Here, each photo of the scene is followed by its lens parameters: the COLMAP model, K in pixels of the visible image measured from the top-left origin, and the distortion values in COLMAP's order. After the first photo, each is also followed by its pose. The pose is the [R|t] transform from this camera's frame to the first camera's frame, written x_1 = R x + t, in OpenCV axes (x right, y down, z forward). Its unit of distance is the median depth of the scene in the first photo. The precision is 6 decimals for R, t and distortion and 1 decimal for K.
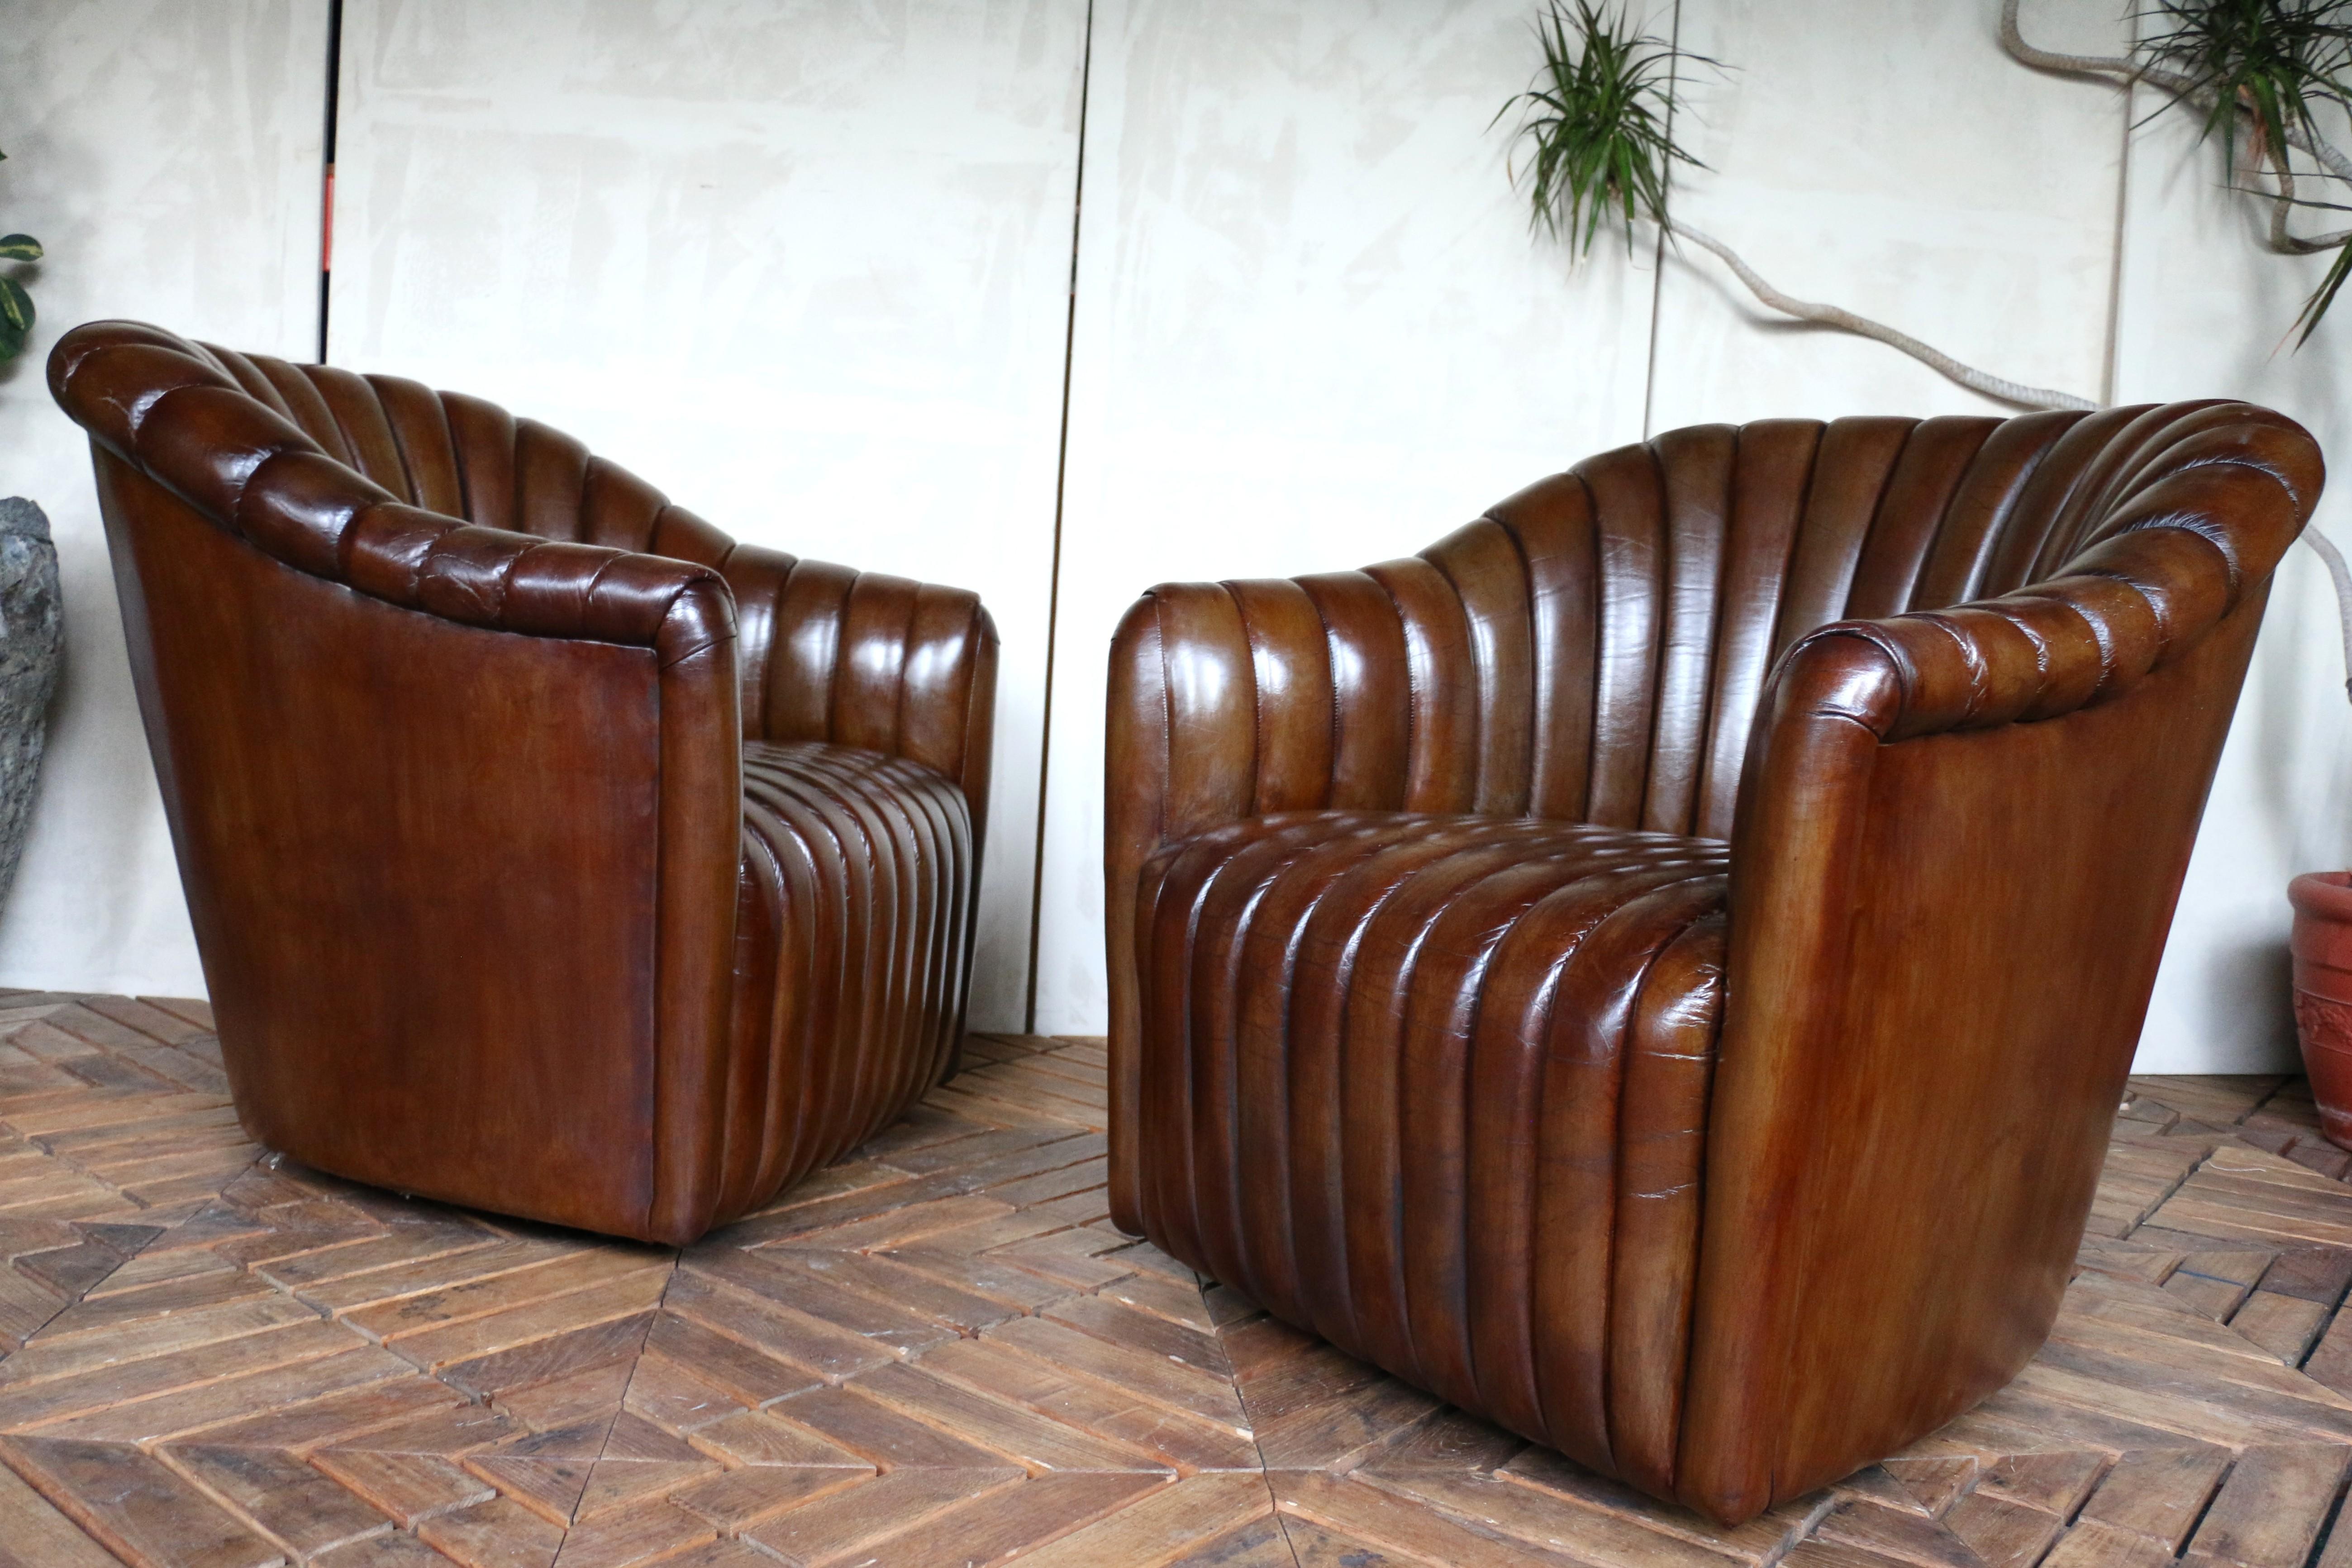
lens RADIAL K [[1981.7, 0, 1167.7], [0, 1981.7, 830.1], [0, 0, 1]] dist [-0.182182, 0.145762]
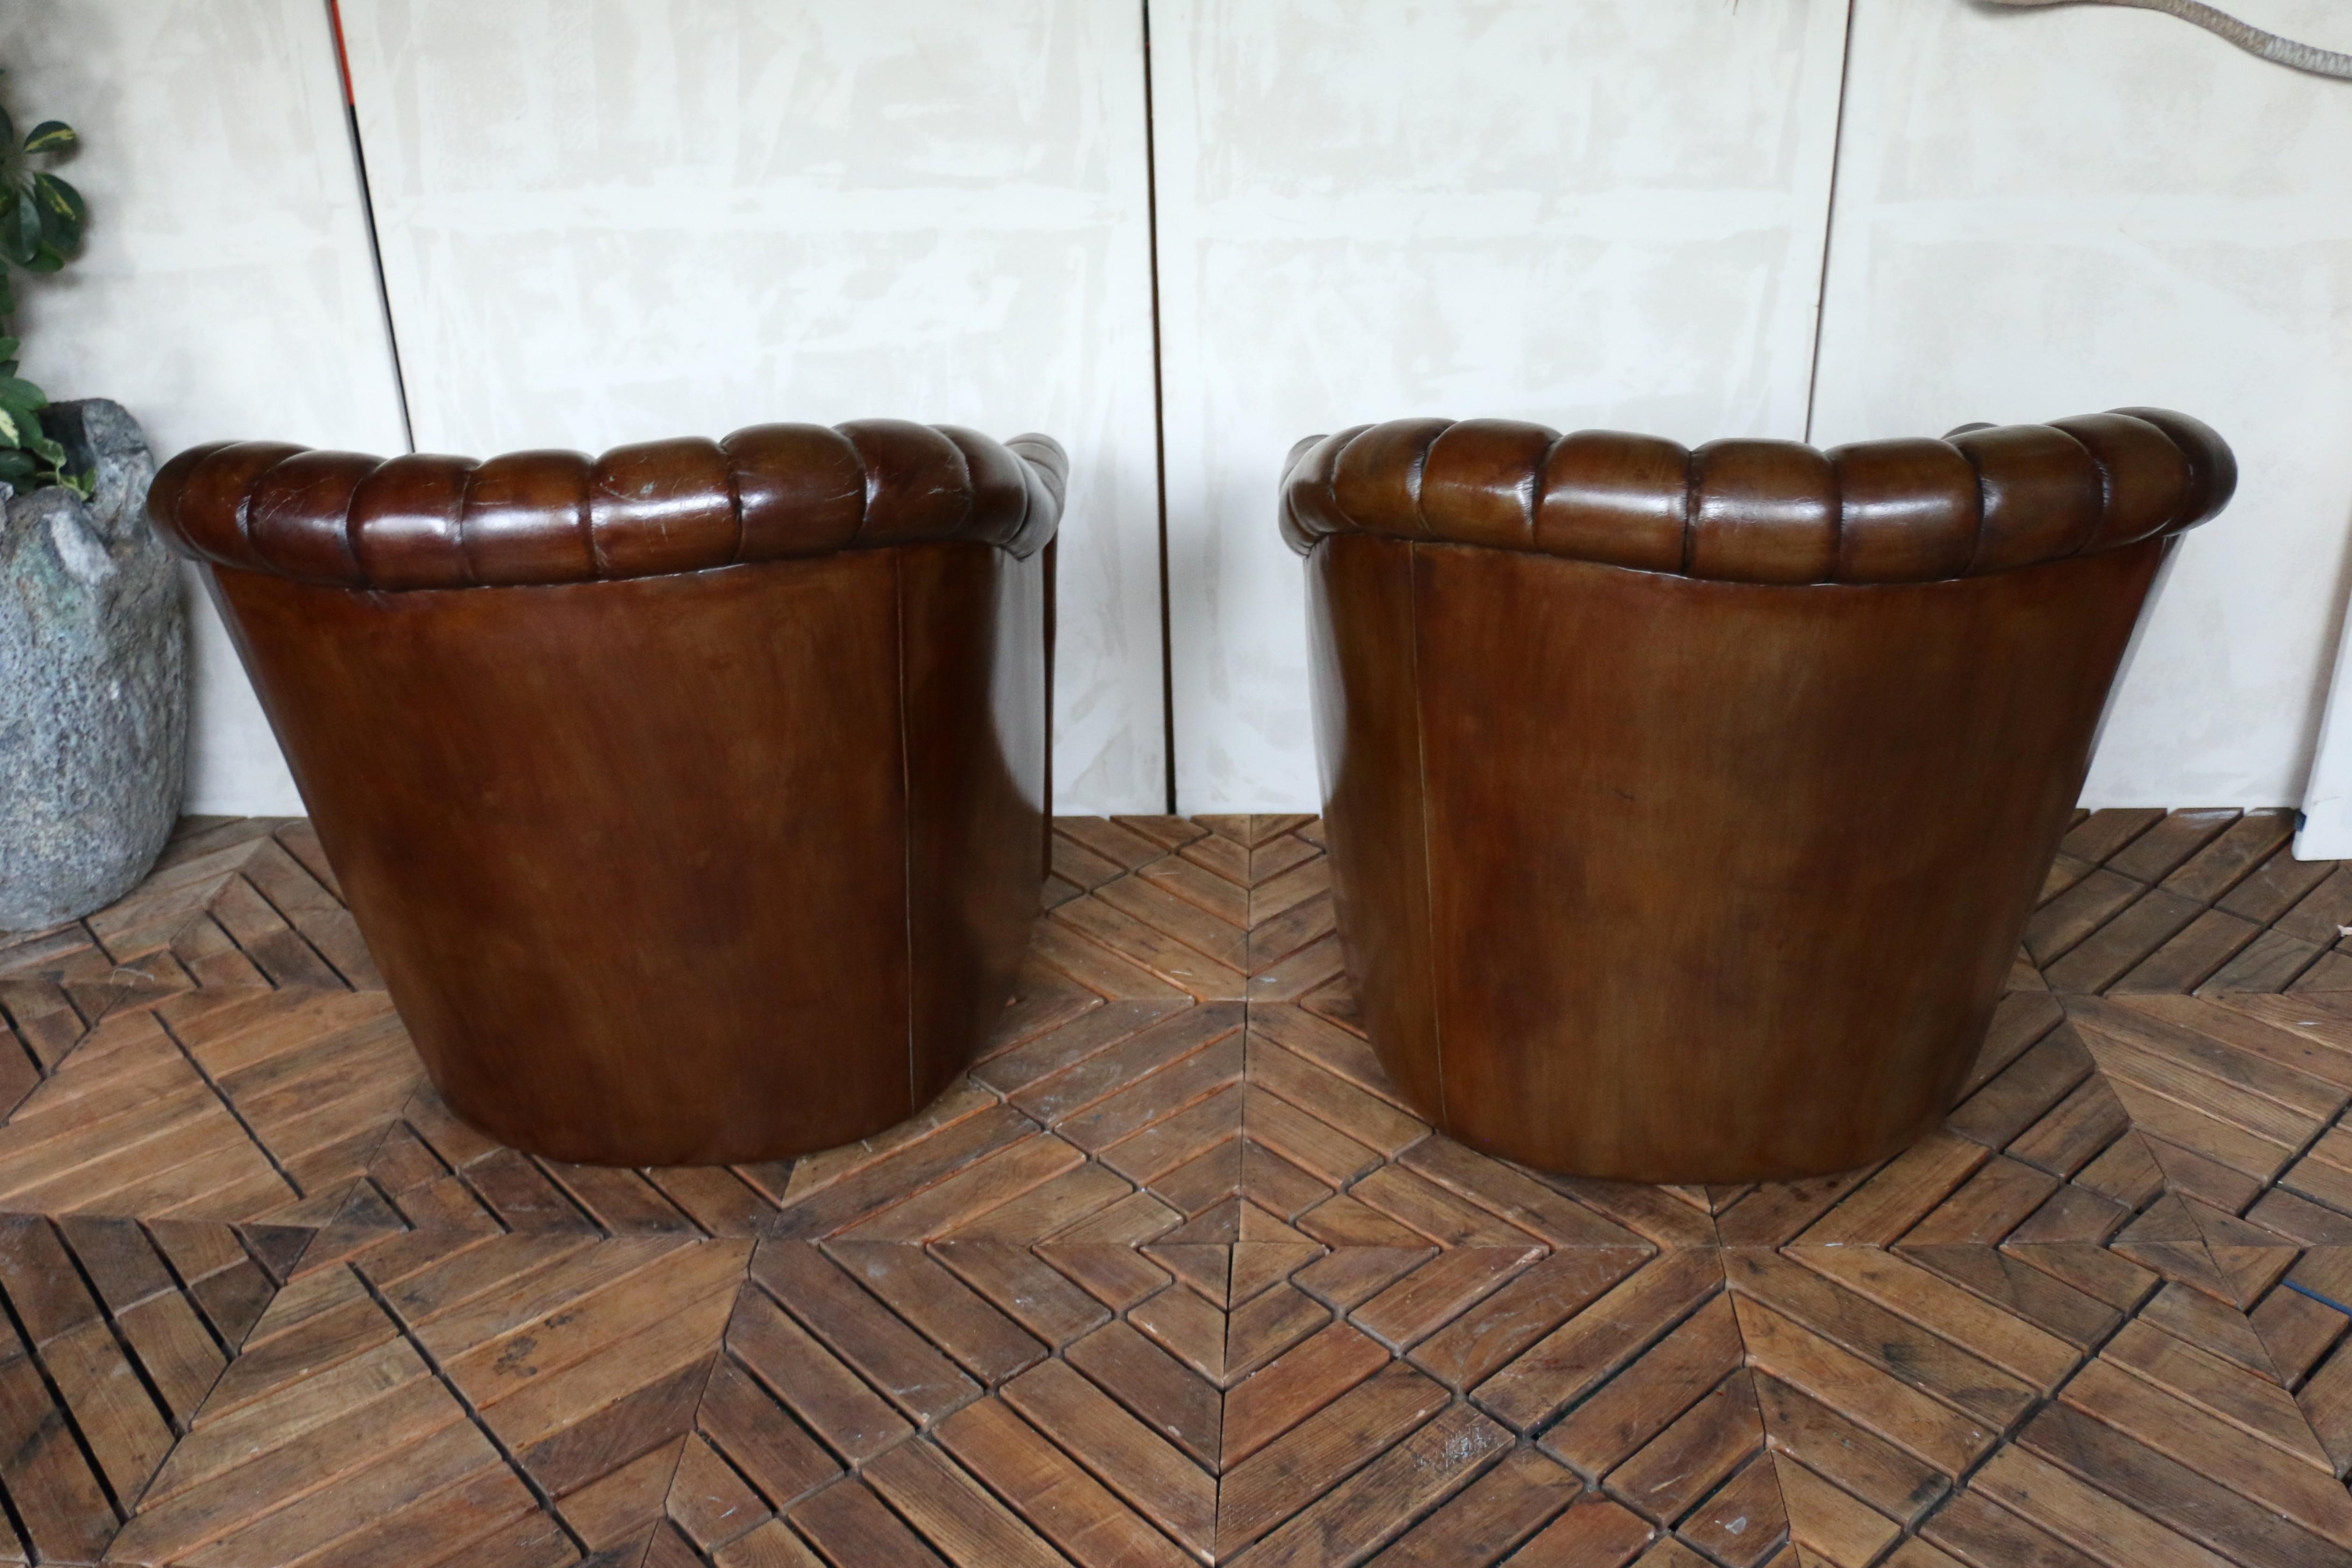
lens RADIAL K [[2082.4, 0, 1121.7], [0, 2082.4, 805.7], [0, 0, 1]] dist [-0.178925, 0.140189]
pose [[0.976756, -0.005309, -0.214290, 0.202552], [0.077901, 0.940132, 0.331788, -0.393504], [0.199700, -0.340769, 0.918693, 0.074508]]
